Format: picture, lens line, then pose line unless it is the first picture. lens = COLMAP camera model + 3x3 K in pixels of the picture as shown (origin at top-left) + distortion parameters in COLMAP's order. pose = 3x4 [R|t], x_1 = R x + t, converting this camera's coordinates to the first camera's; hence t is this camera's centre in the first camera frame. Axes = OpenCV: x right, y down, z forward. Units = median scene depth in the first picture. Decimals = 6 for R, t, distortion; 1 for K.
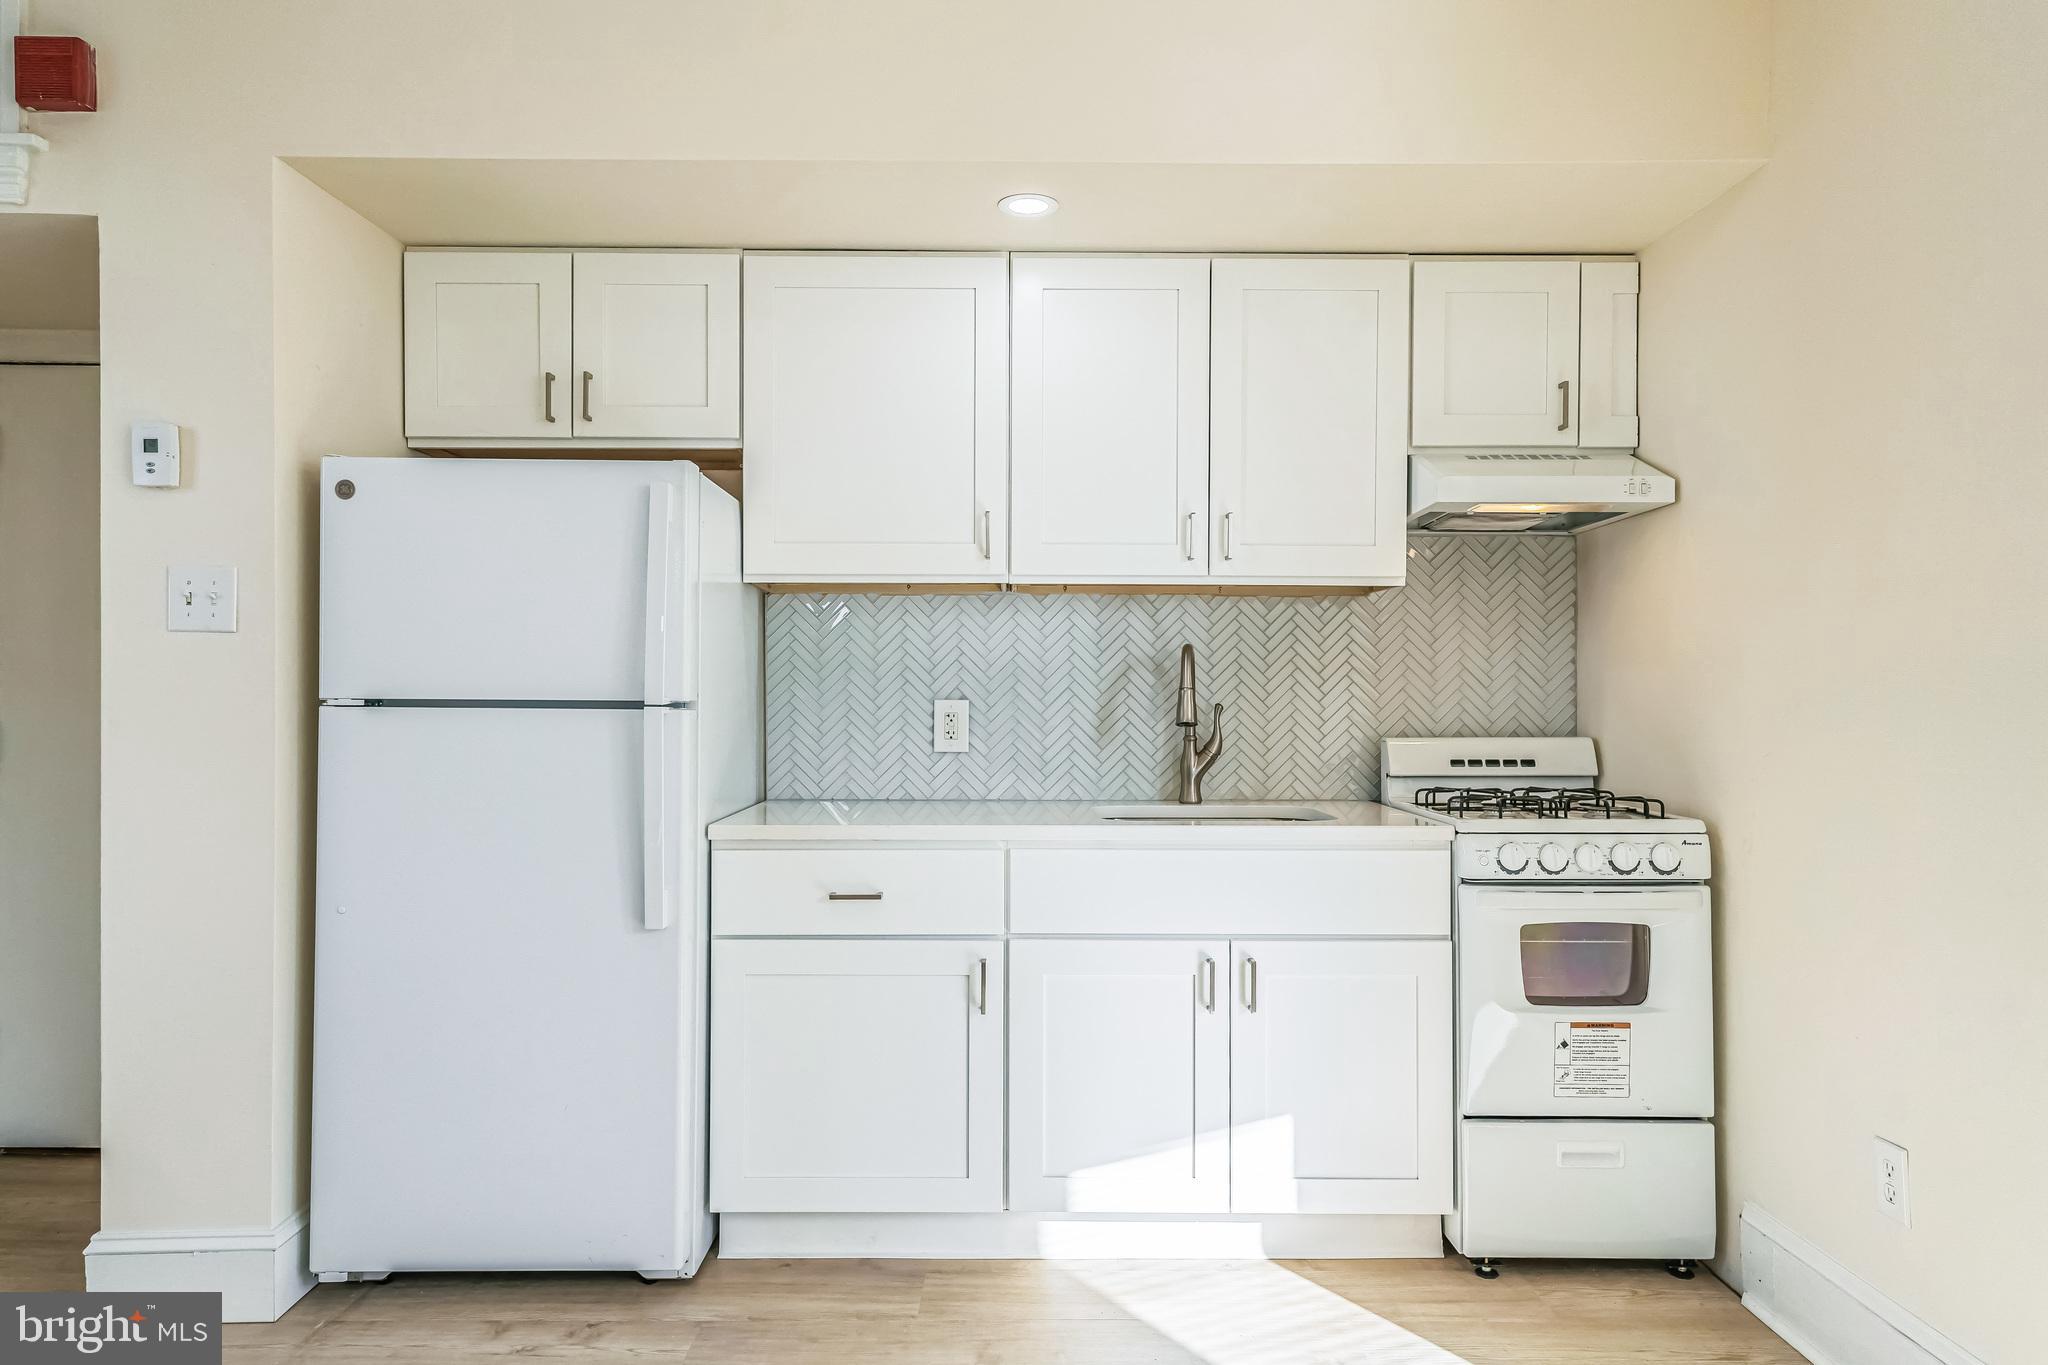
lens RADIAL K [[1295.5, 0, 1024.0], [0, 1295.5, 682.5], [0, 0, 1]] dist [0.009183, 0.004655]
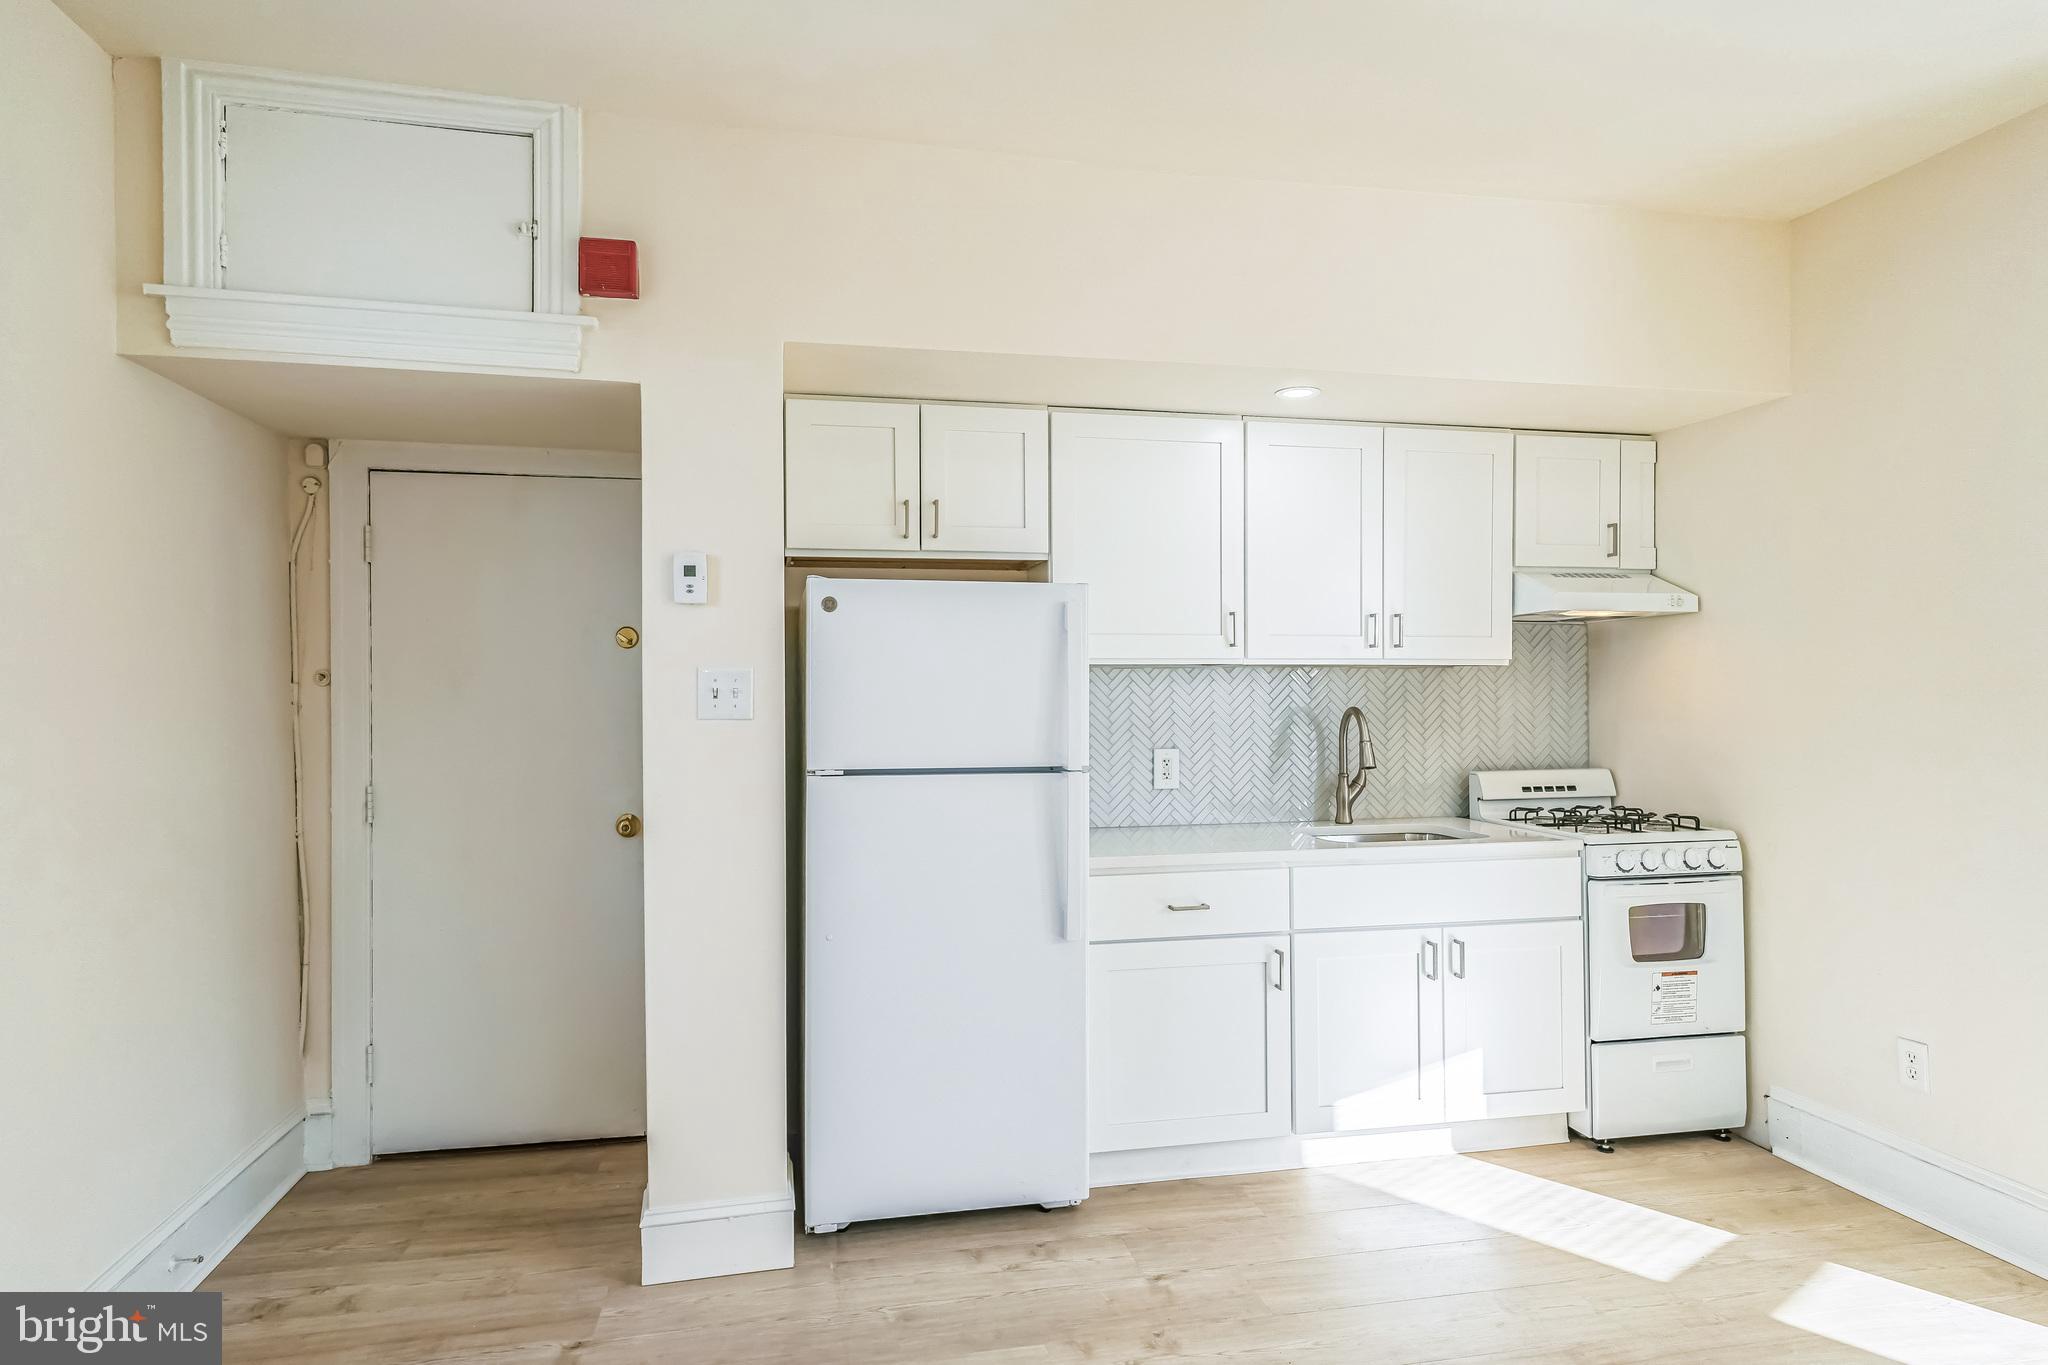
lens RADIAL K [[1127.1, 0, 1024.0], [0, 1127.1, 682.5], [0, 0, 1]] dist [0.001599, 0.009190]
pose [[0.980929, -0.005567, 0.194284, -0.508164], [0.005558, 0.999984, 0.000592, -0.066770], [-0.194284, 0.000499, 0.980945, -0.102172]]
